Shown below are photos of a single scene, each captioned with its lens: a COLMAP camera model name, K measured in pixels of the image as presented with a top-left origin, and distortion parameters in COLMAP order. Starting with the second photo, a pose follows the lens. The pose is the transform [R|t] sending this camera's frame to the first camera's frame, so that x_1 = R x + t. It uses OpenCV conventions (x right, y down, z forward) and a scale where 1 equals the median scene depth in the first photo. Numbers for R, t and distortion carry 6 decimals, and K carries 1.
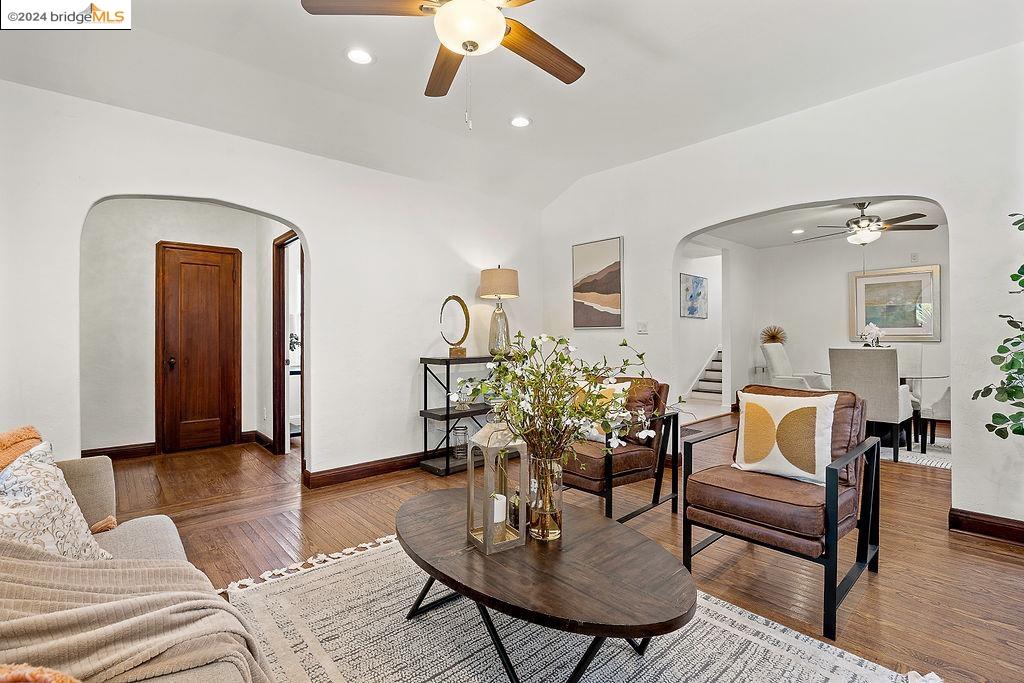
lens RADIAL K [[470.2, 0, 512.2], [0, 470.2, 331.4], [0, 0, 1]] dist [-0.002139, -0.000220]
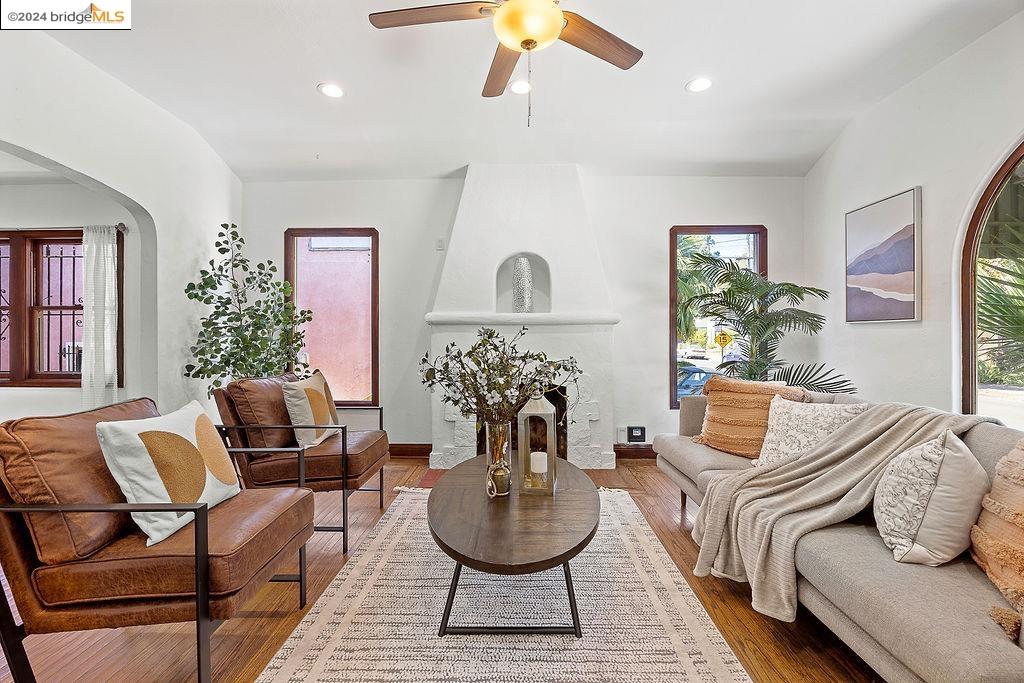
lens RADIAL K [[429.7, 0, 512.3], [0, 429.7, 335.6], [0, 0, 1]] dist [-0.011391, -0.000020]
pose [[-0.743697, 0.003691, 0.668507, -0.295017], [-0.002571, 0.999962, -0.008381, 0.015728], [-0.668512, -0.007951, -0.743659, 0.736338]]
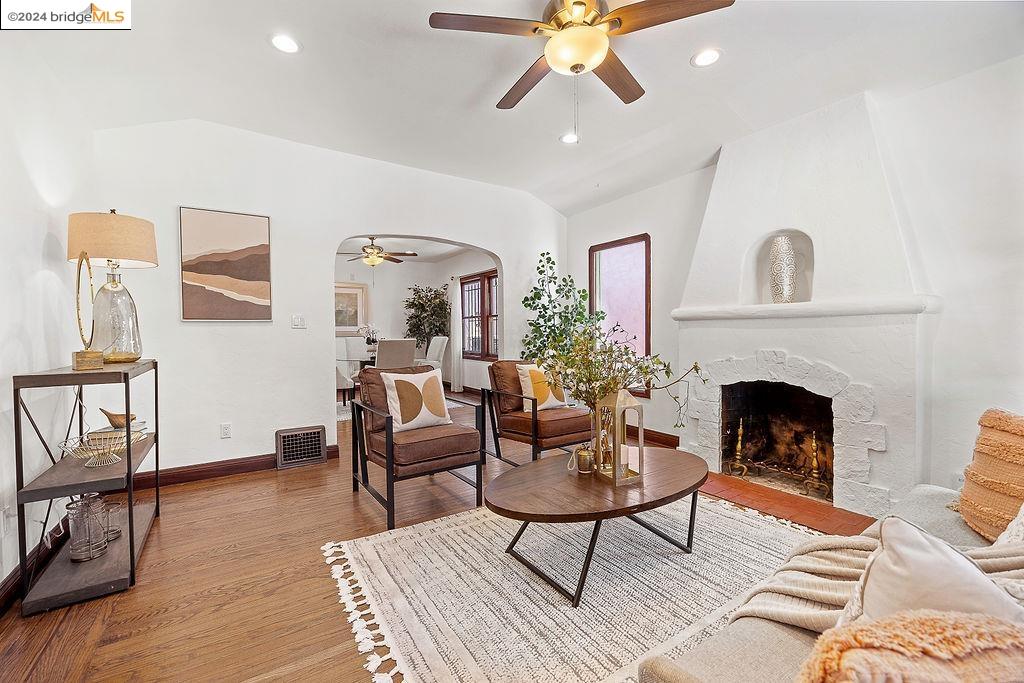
lens RADIAL K [[429.7, 0, 512.3], [0, 429.7, 335.6], [0, 0, 1]] dist [-0.011391, -0.000020]
pose [[0.142716, -0.006112, 0.989745, -0.491175], [-0.002320, 0.999976, 0.006509, 0.013074], [-0.989761, -0.003225, 0.142699, 0.435956]]
